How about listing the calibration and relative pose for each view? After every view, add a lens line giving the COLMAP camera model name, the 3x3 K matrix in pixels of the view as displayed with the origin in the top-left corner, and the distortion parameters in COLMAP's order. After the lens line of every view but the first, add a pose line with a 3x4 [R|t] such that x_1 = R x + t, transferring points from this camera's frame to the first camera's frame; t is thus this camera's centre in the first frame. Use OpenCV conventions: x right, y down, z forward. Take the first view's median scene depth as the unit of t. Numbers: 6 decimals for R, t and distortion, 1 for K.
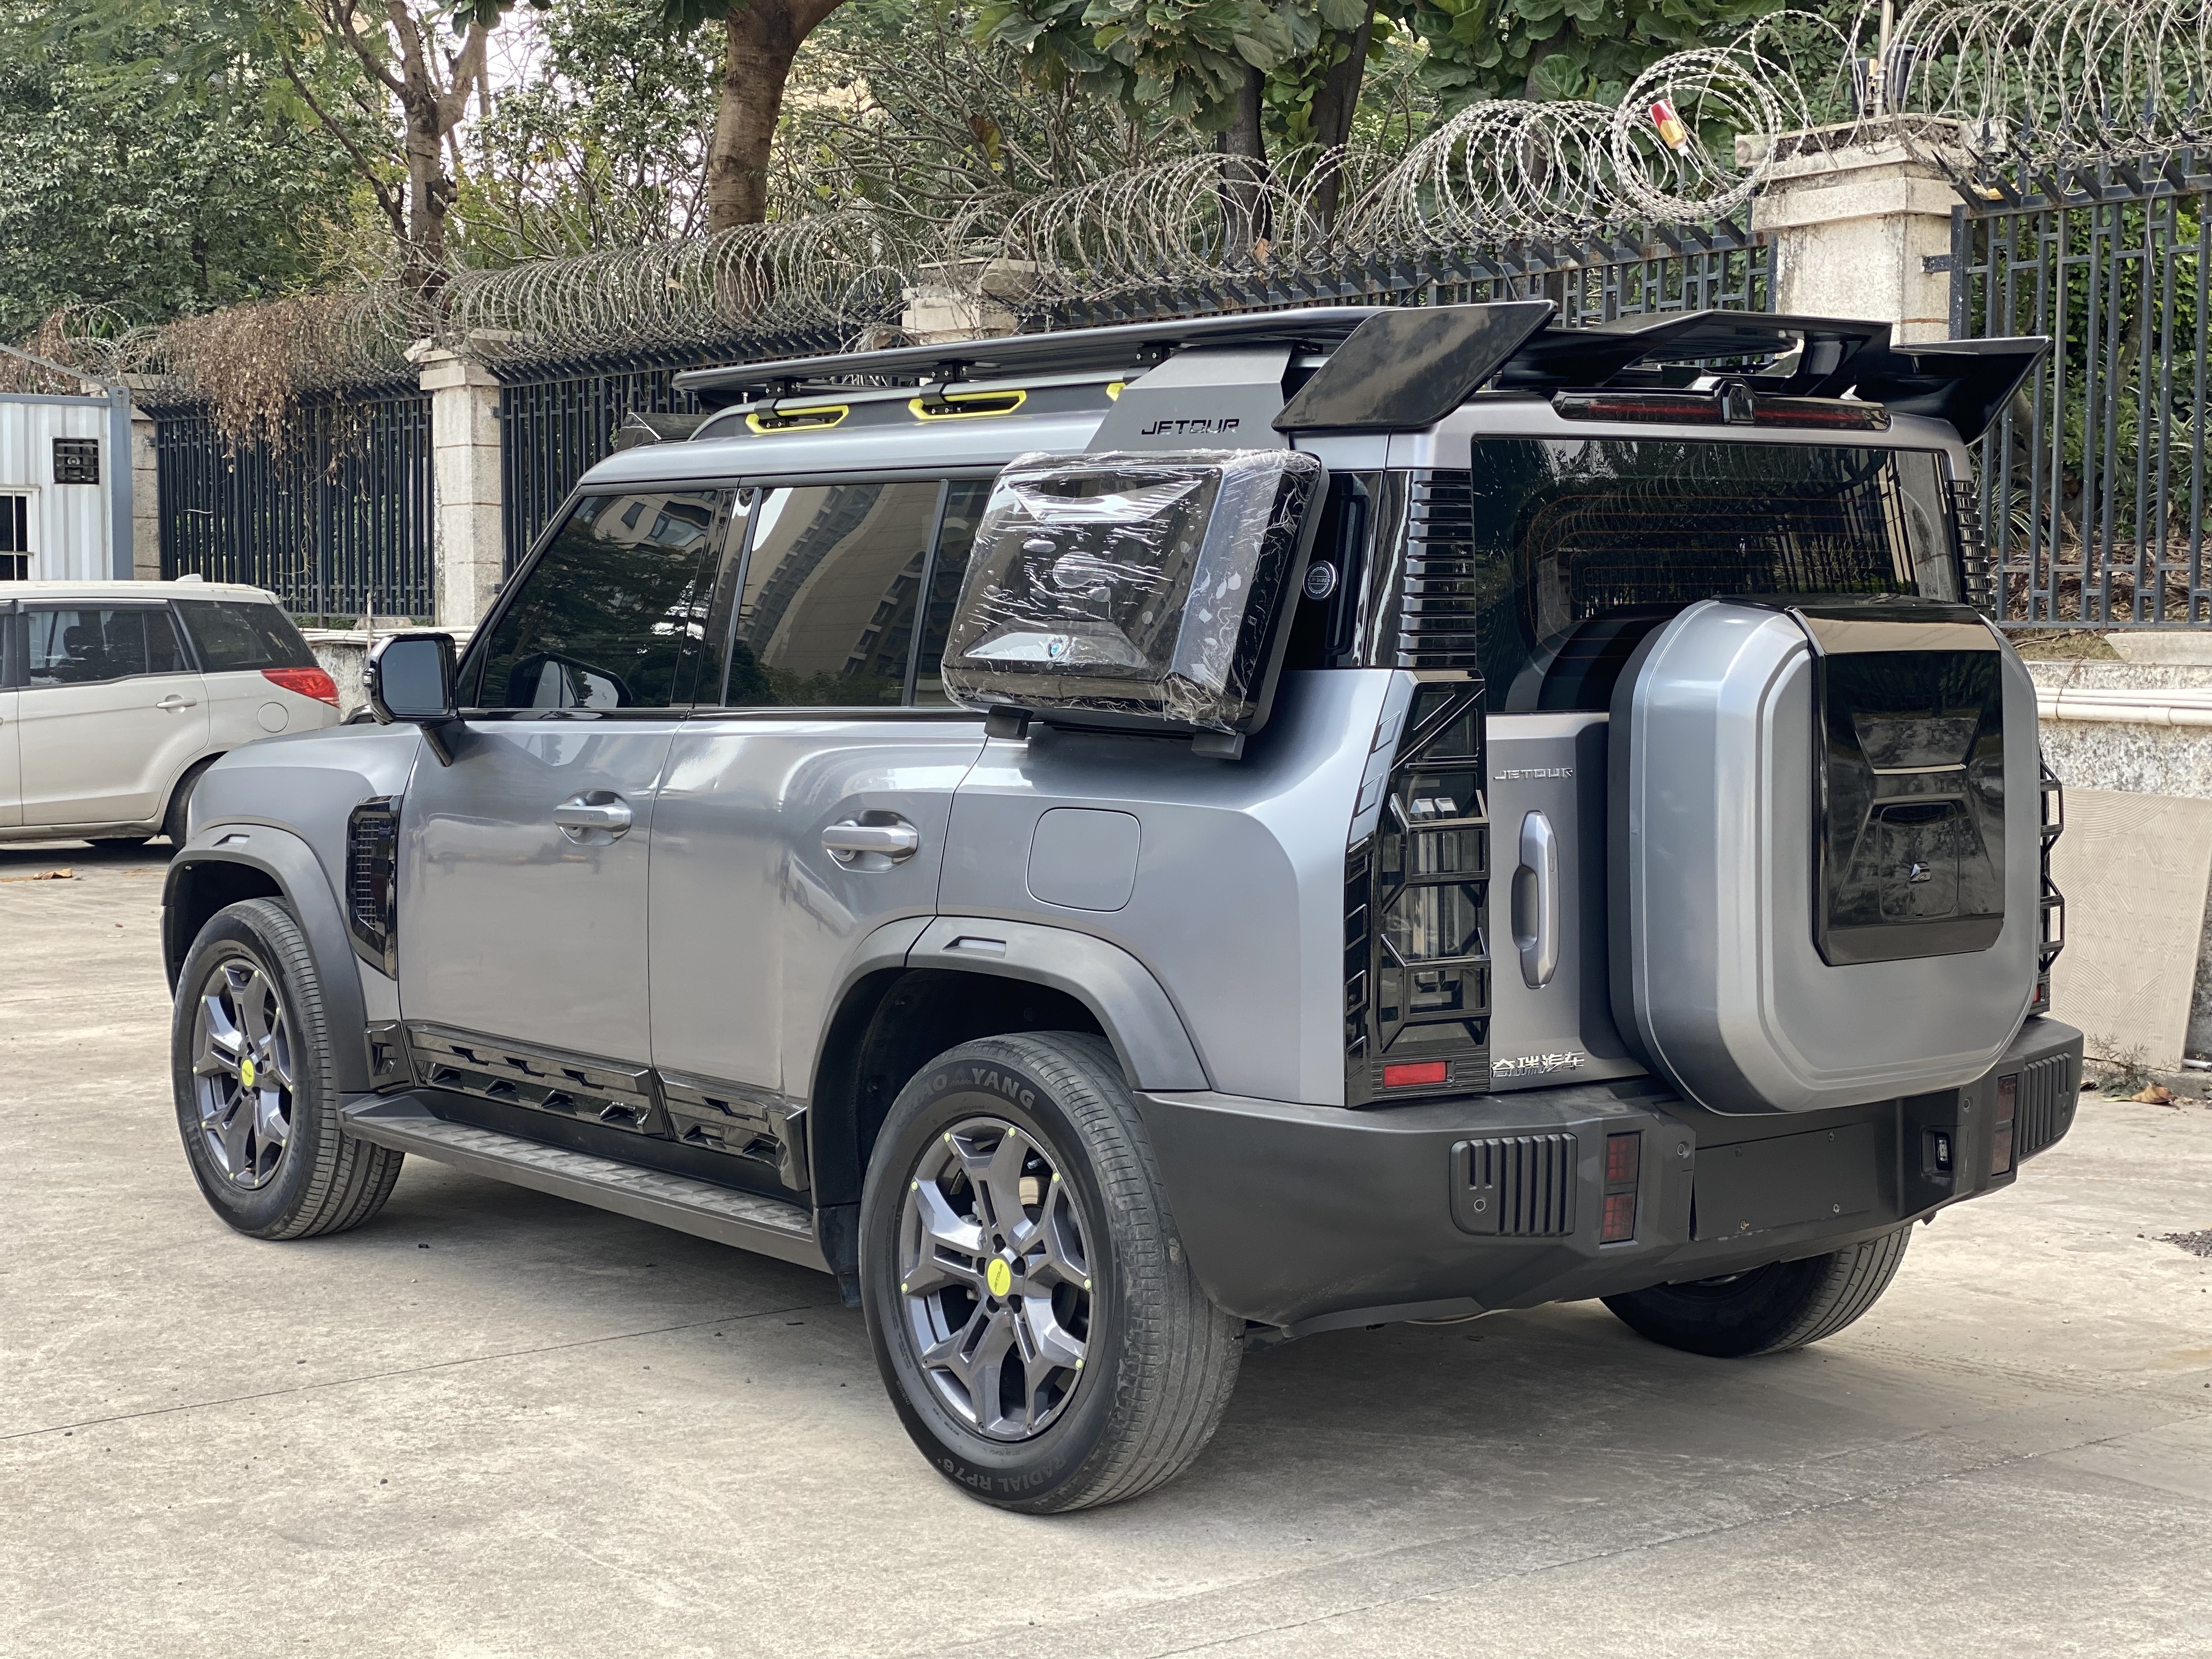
lens RADIAL K [[3278.8, 0, 1106.0], [0, 3278.8, 829.5], [0, 0, 1]] dist [0.083732, 0.044316]
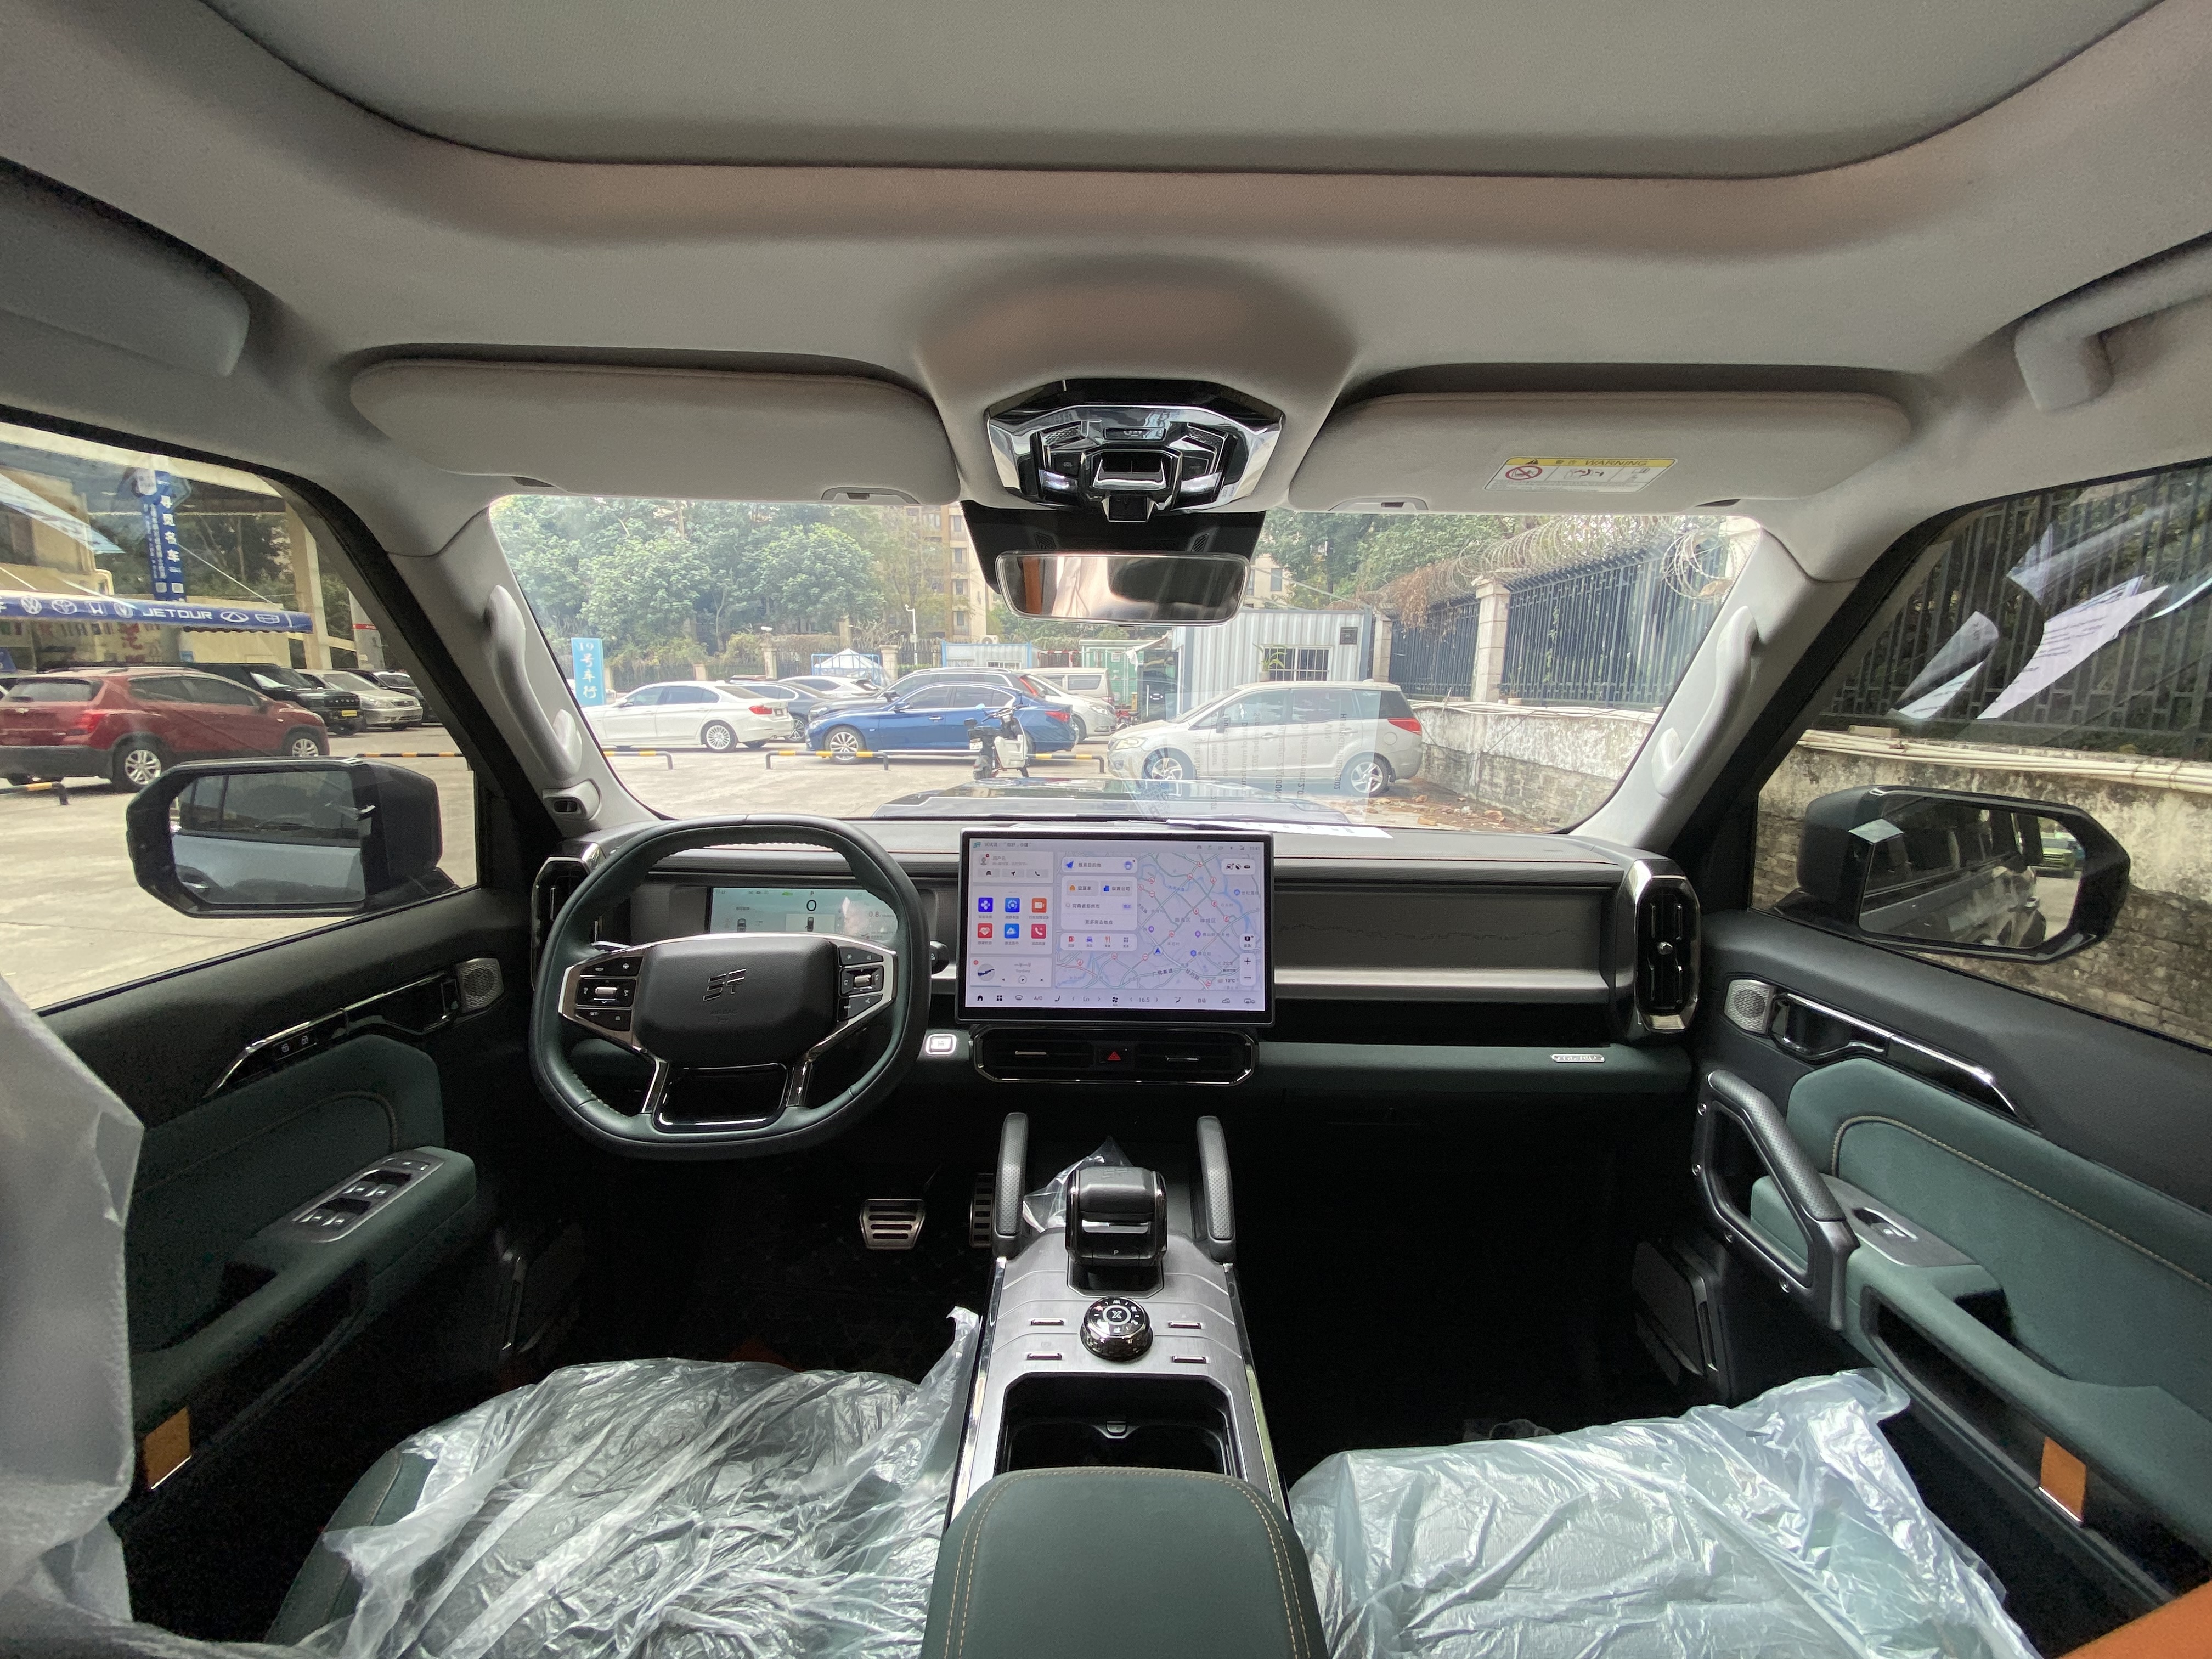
lens RADIAL K [[883.0, 0, 1096.4], [0, 883.0, 847.1], [0, 0, 1]] dist [0.041708, -0.030314]
pose [[0.785241, 0.129803, -0.605431, -0.015448], [-0.063293, 0.989485, 0.130051, -0.025537], [0.615946, -0.063802, 0.785200, 0.341592]]
